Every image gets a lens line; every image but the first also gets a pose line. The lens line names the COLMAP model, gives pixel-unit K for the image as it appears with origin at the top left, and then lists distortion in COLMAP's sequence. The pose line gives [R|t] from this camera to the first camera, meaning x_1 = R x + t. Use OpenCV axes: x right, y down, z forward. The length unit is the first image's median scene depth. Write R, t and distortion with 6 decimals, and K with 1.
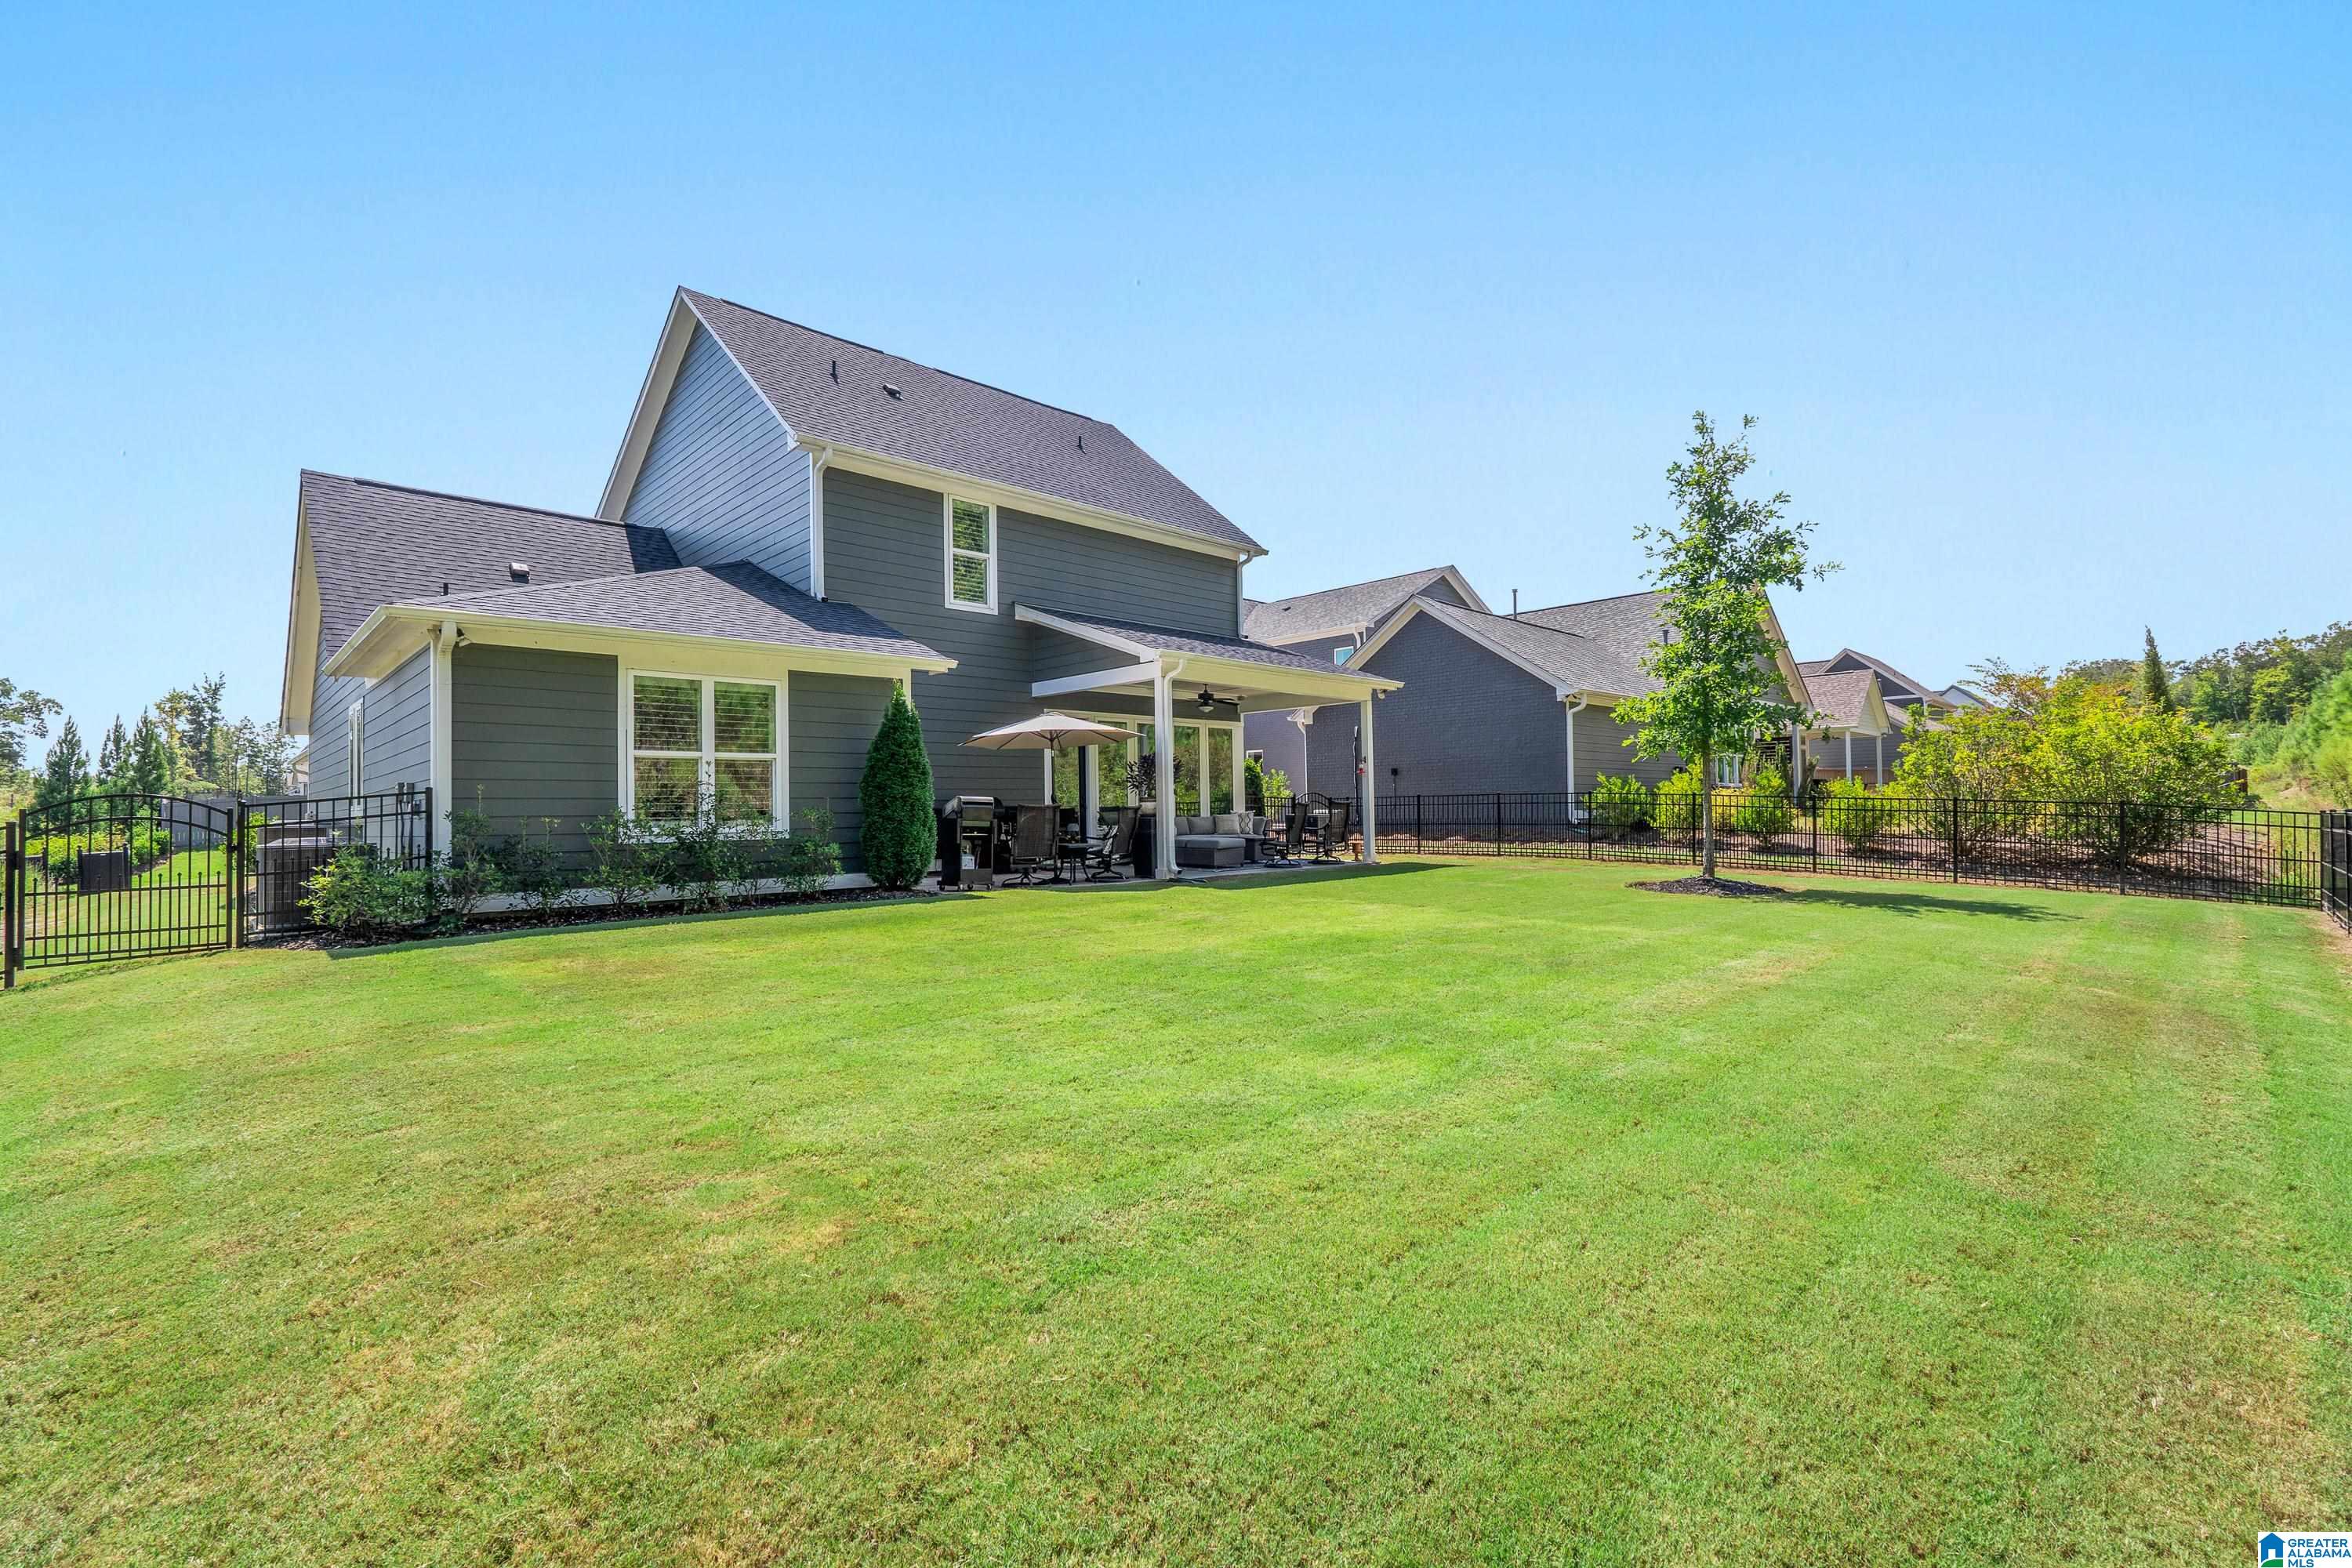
lens RADIAL K [[1025.3, 0, 1161.4], [0, 1025.3, 808.8], [0, 0, 1]] dist [-0.003754, -0.000321]
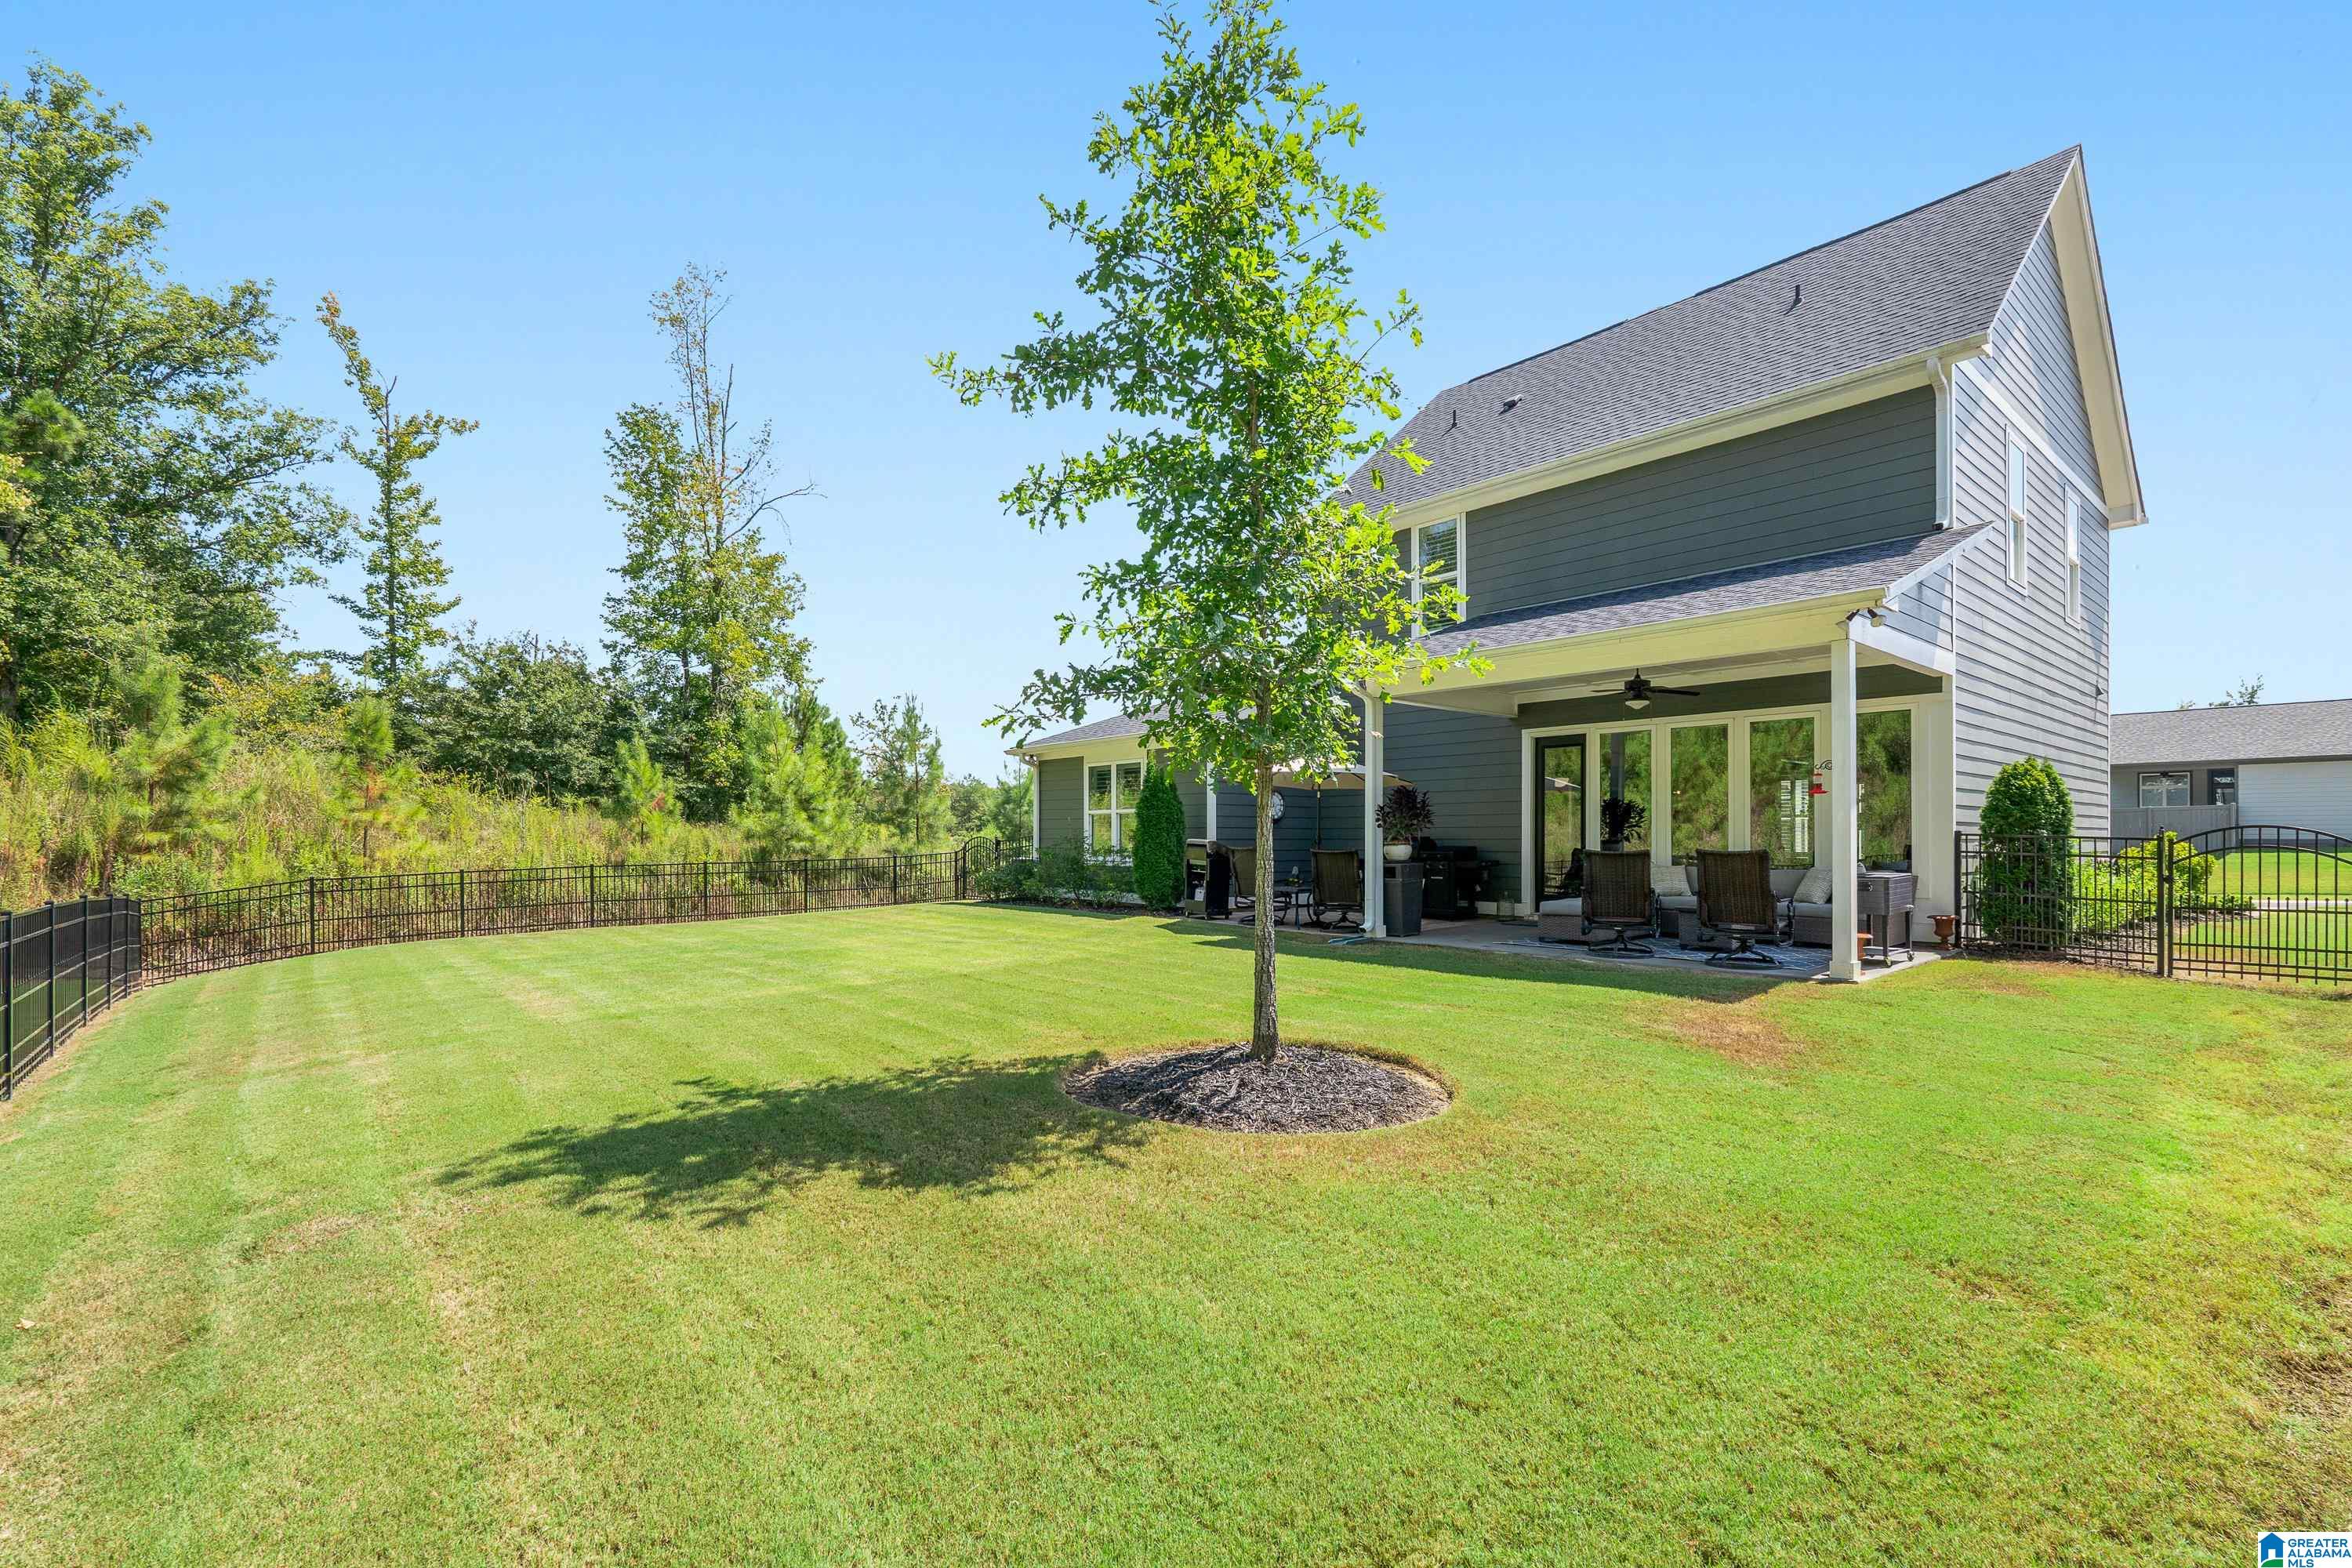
lens RADIAL K [[1025.3, 0, 1161.4], [0, 1025.3, 808.8], [0, 0, 1]] dist [-0.003754, -0.000321]
pose [[-0.065415, -0.010853, -0.997799, 0.781404], [0.000598, 0.999940, -0.010915, -0.026671], [0.997858, -0.001310, -0.065405, 0.820090]]
